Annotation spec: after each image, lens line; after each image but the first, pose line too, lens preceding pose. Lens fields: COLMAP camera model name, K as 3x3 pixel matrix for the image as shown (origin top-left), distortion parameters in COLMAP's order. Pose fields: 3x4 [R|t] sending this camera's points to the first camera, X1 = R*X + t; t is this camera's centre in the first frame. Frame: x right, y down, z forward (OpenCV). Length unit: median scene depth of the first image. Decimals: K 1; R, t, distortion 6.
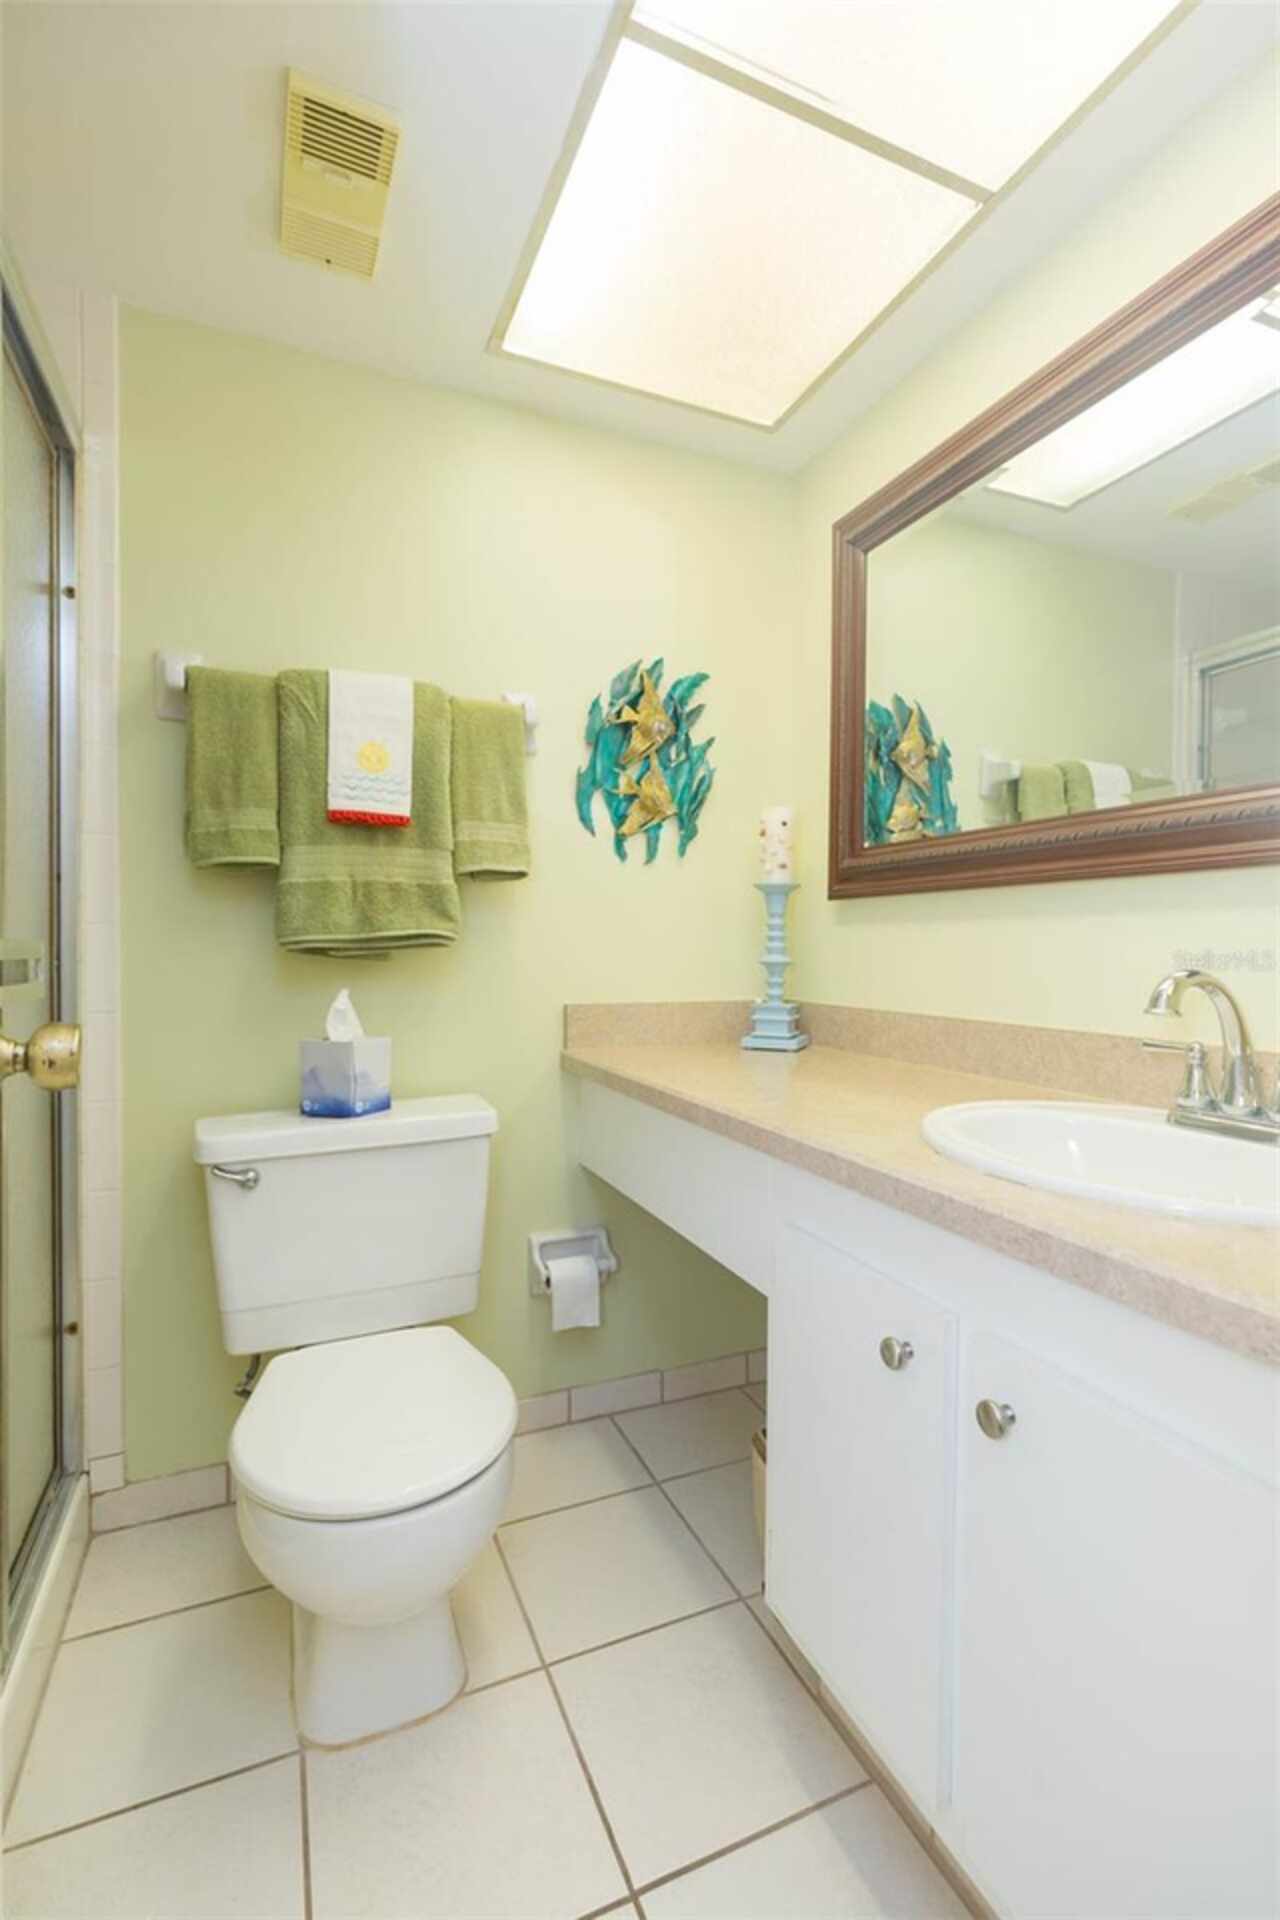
lens RADIAL K [[852.6, 0, 635.8], [0, 852.6, 957.4], [0, 0, 1]] dist [0.000316, 0.000185]
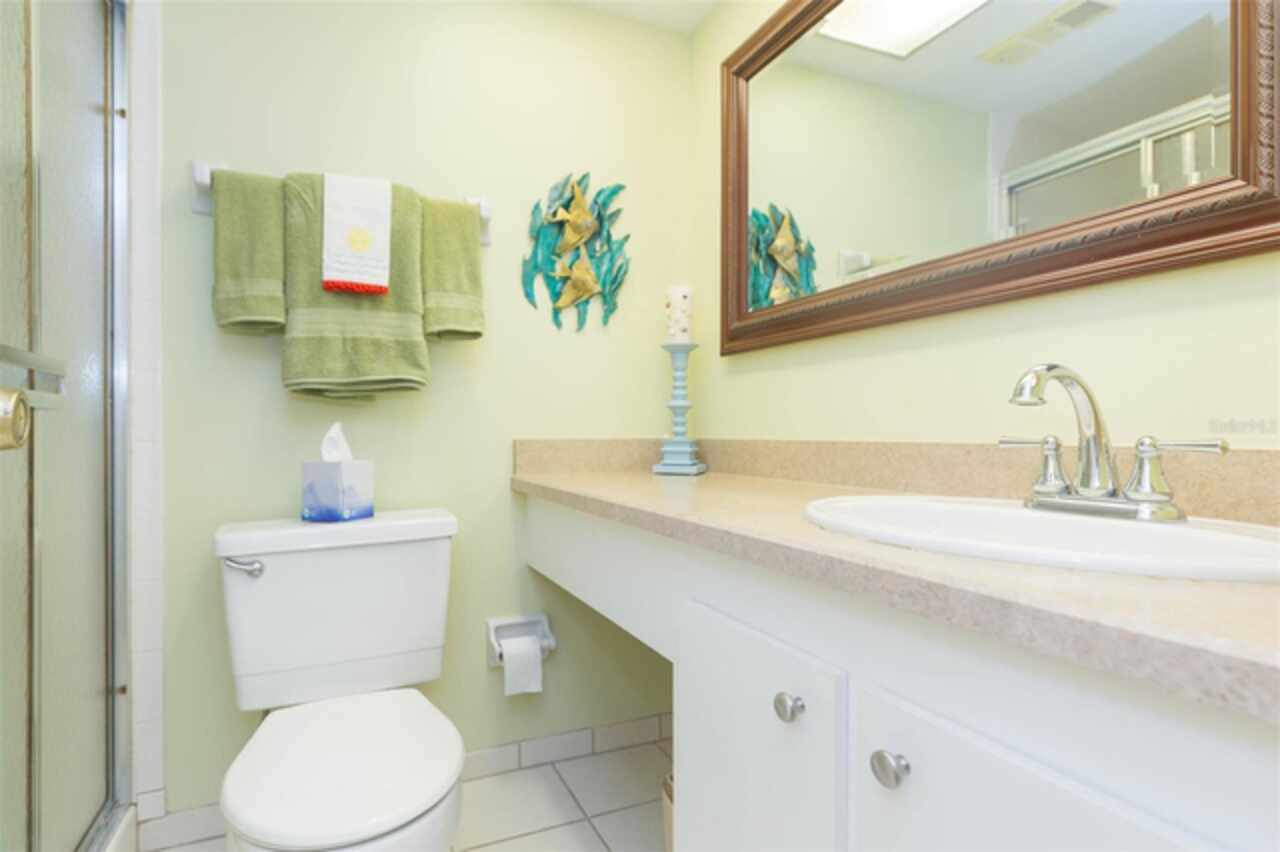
lens RADIAL K [[604.2, 0, 562.7], [0, 604.2, 430.0], [0, 0, 1]] dist [0.001609, 0.000055]
pose [[0.999434, -0.007941, -0.032689, 0.022269], [0.007546, 0.999897, -0.012197, 0.059408], [0.032783, 0.011944, 0.999391, 0.107822]]
